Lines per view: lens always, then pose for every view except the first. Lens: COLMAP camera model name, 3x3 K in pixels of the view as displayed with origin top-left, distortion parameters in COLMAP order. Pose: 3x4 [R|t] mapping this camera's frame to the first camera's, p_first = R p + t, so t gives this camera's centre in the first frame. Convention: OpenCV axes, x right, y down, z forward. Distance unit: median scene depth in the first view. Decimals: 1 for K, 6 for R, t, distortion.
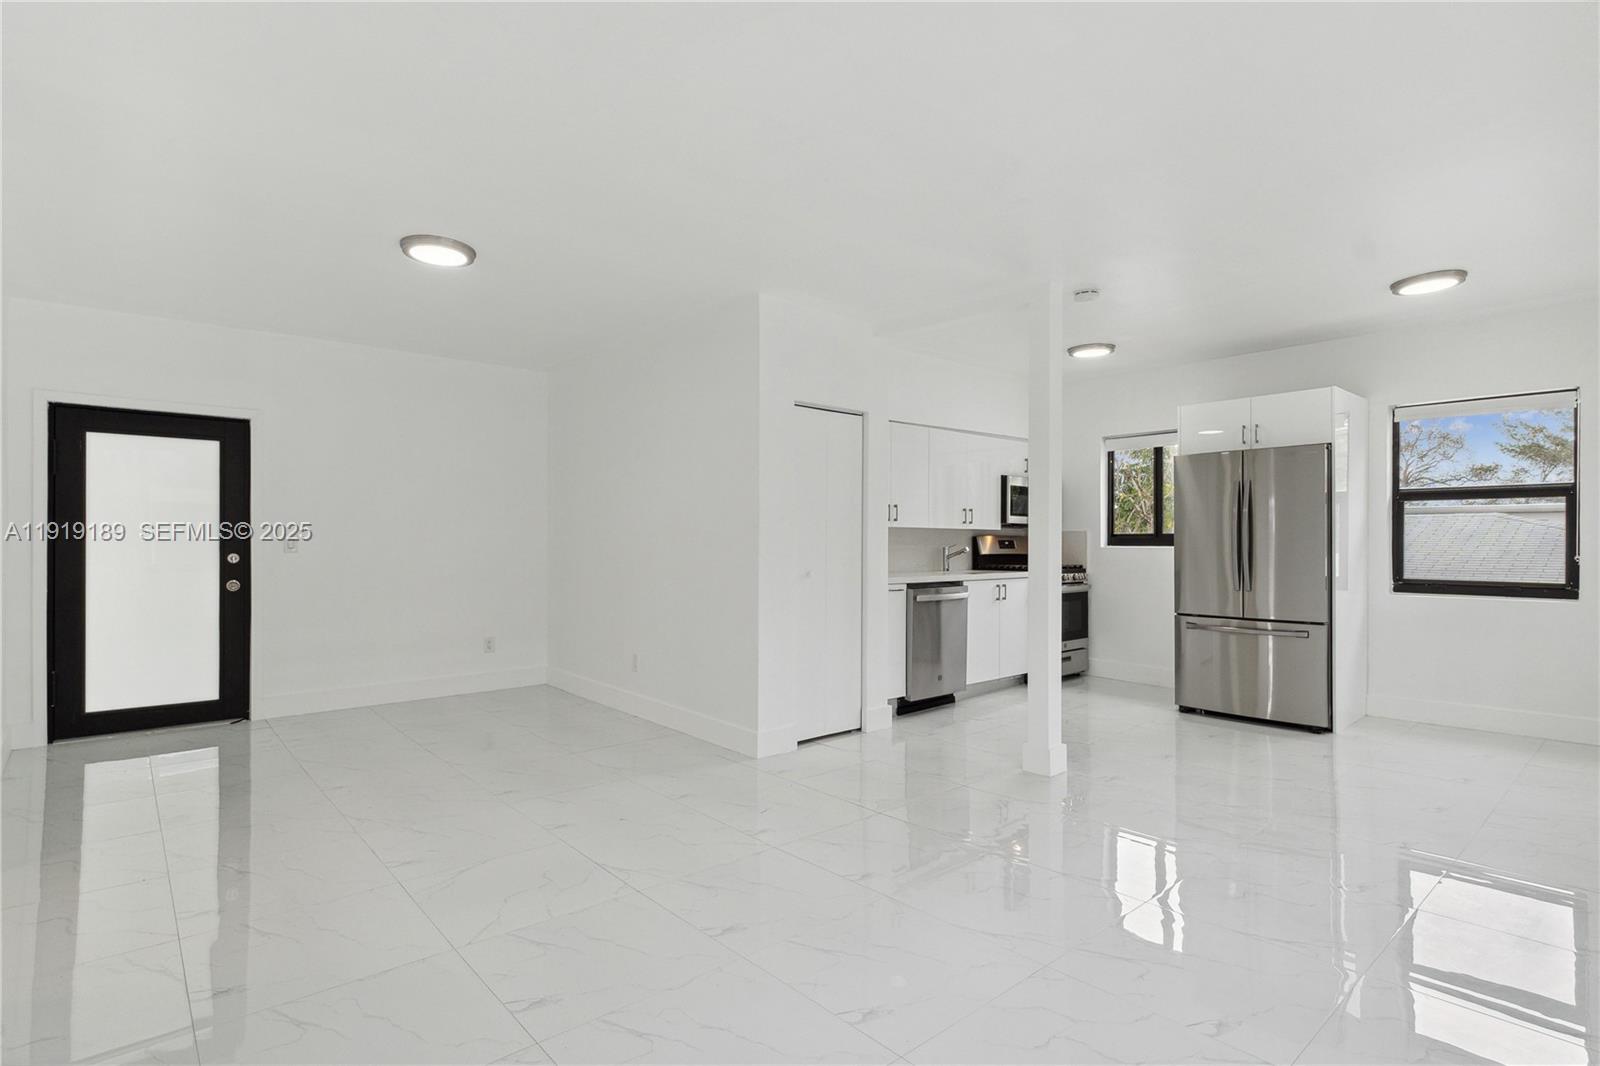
lens RADIAL K [[780.1, 0, 794.5], [0, 780.1, 546.5], [0, 0, 1]] dist [0.006215, 0.000067]
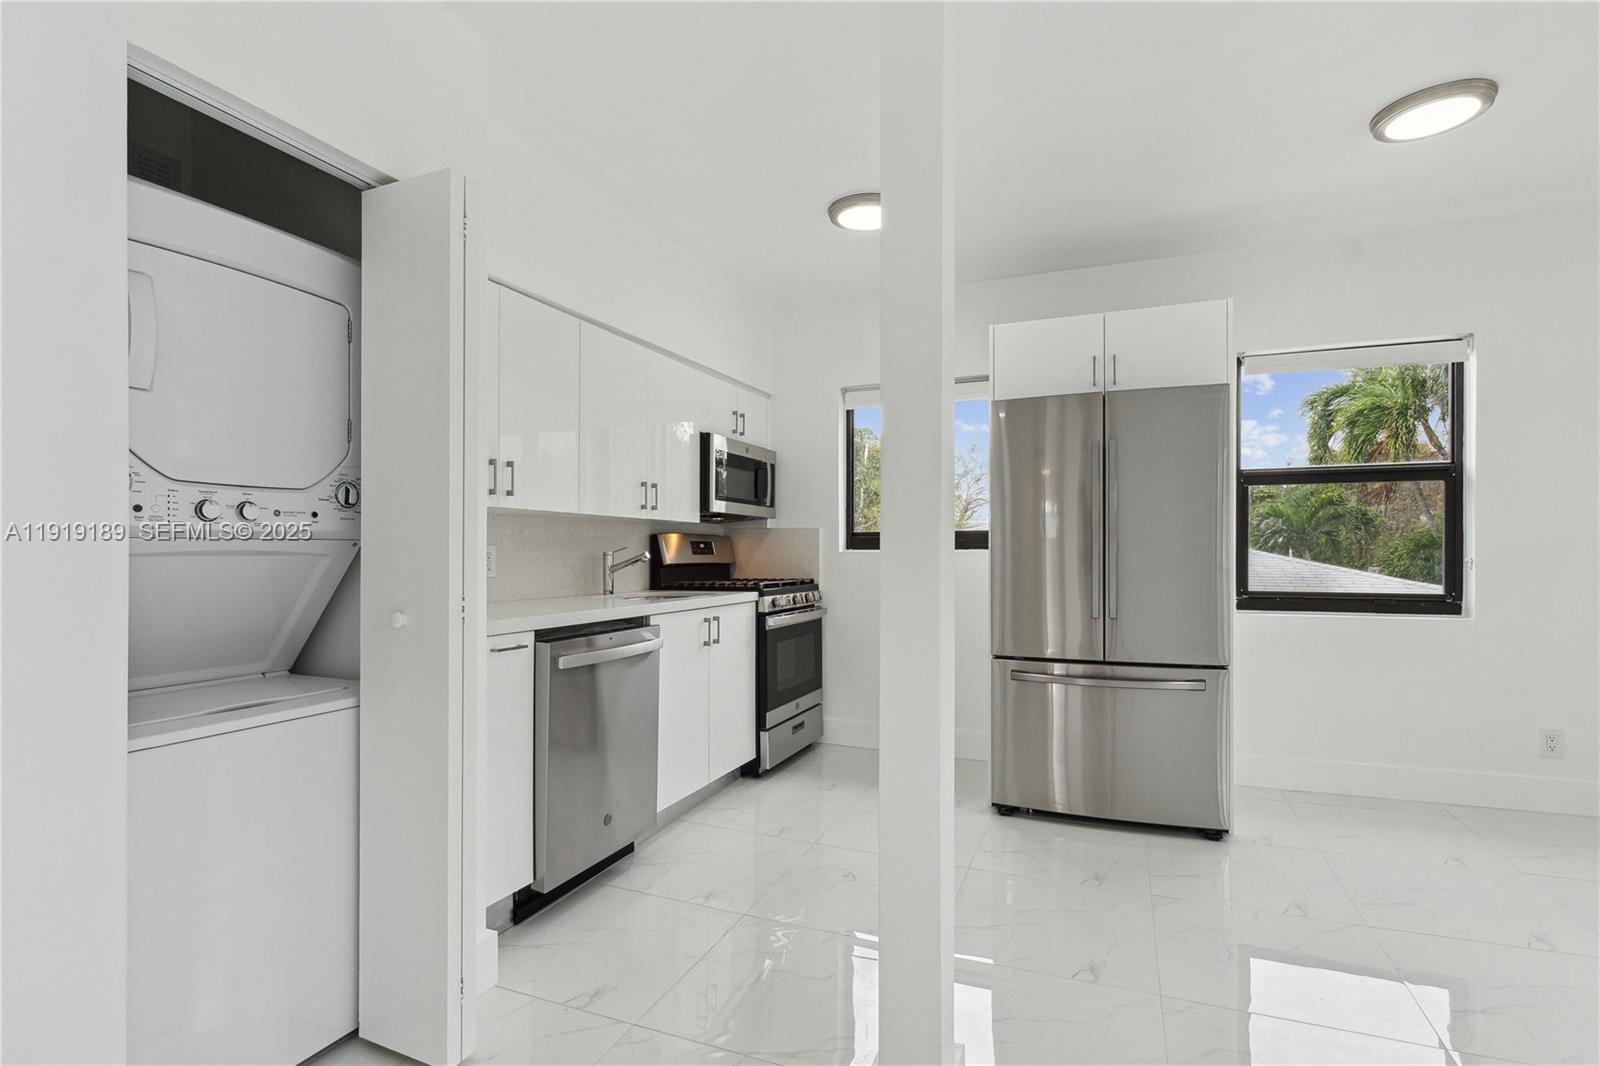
lens RADIAL K [[780.1, 0, 826.2], [0, 780.1, 563.5], [0, 0, 1]] dist [0.006215, 0.000067]
pose [[0.878913, -0.009185, 0.476894, 0.069430], [0.005815, 0.999947, 0.008543, 0.005760], [-0.476947, -0.004736, 0.878919, 0.466012]]
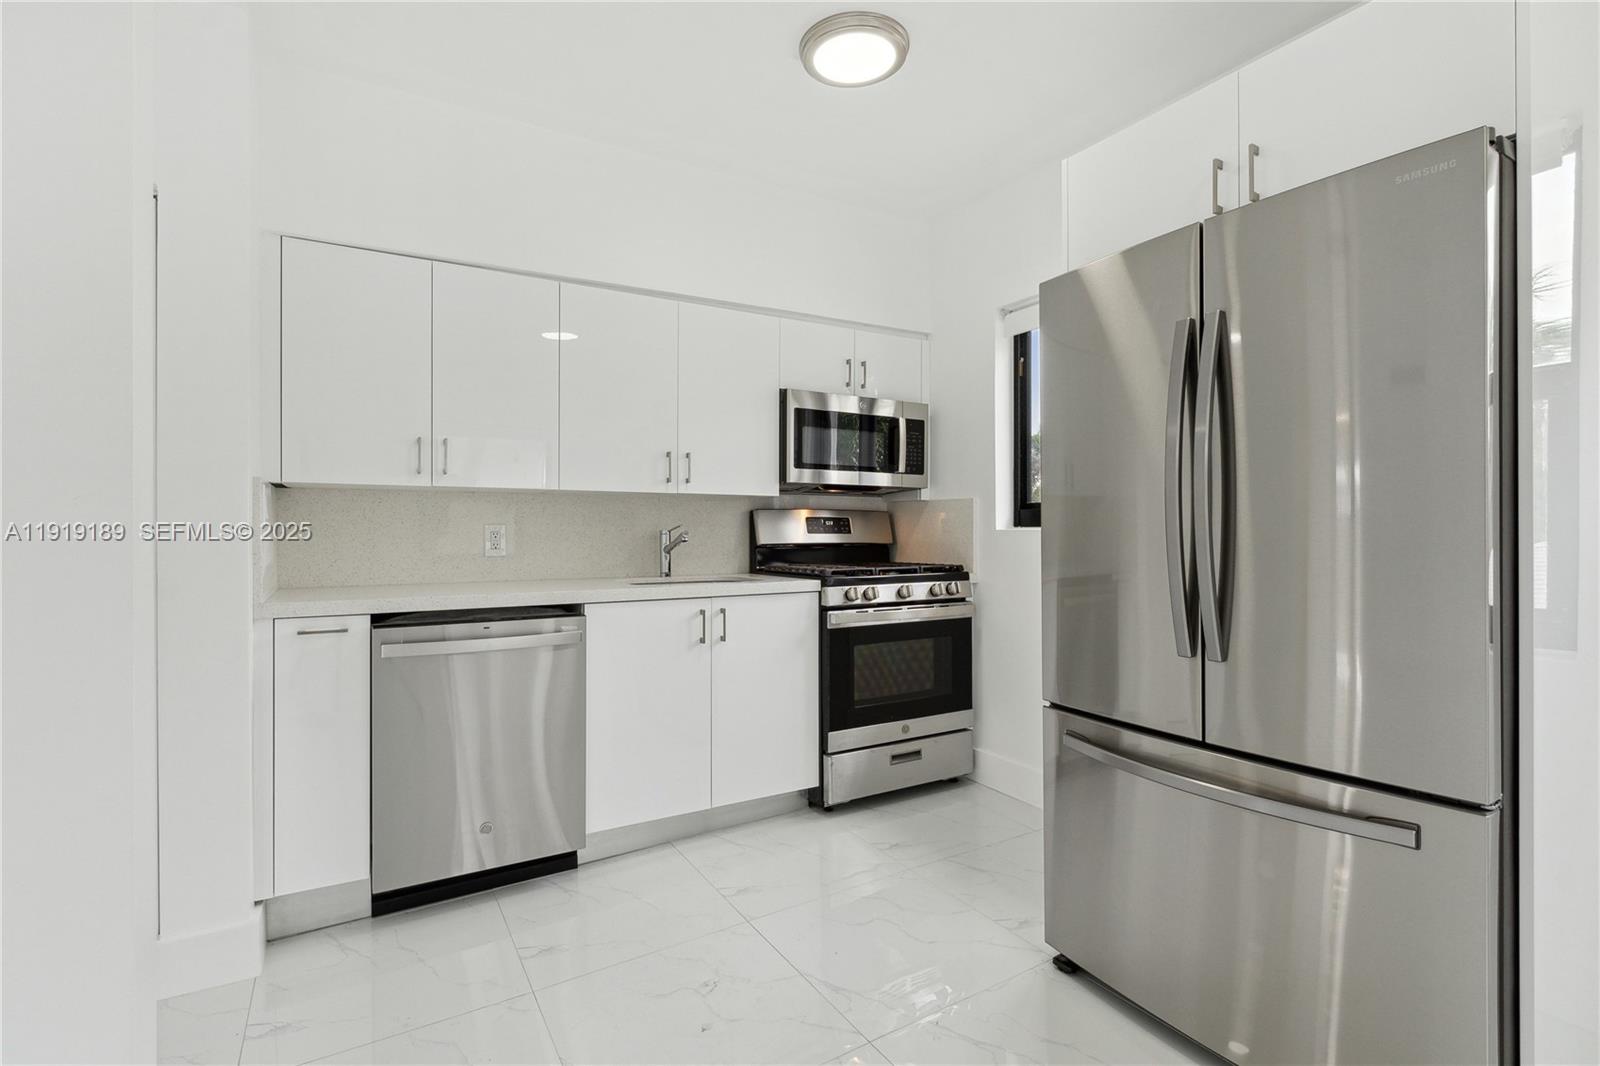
lens RADIAL K [[780.1, 0, 771.2], [0, 780.1, 536.0], [0, 0, 1]] dist [0.006215, 0.000067]
pose [[0.985811, -0.002947, -0.167830, 0.376348], [0.003035, 0.999995, 0.000265, 0.004753], [0.167829, -0.000771, 0.985816, 0.542705]]
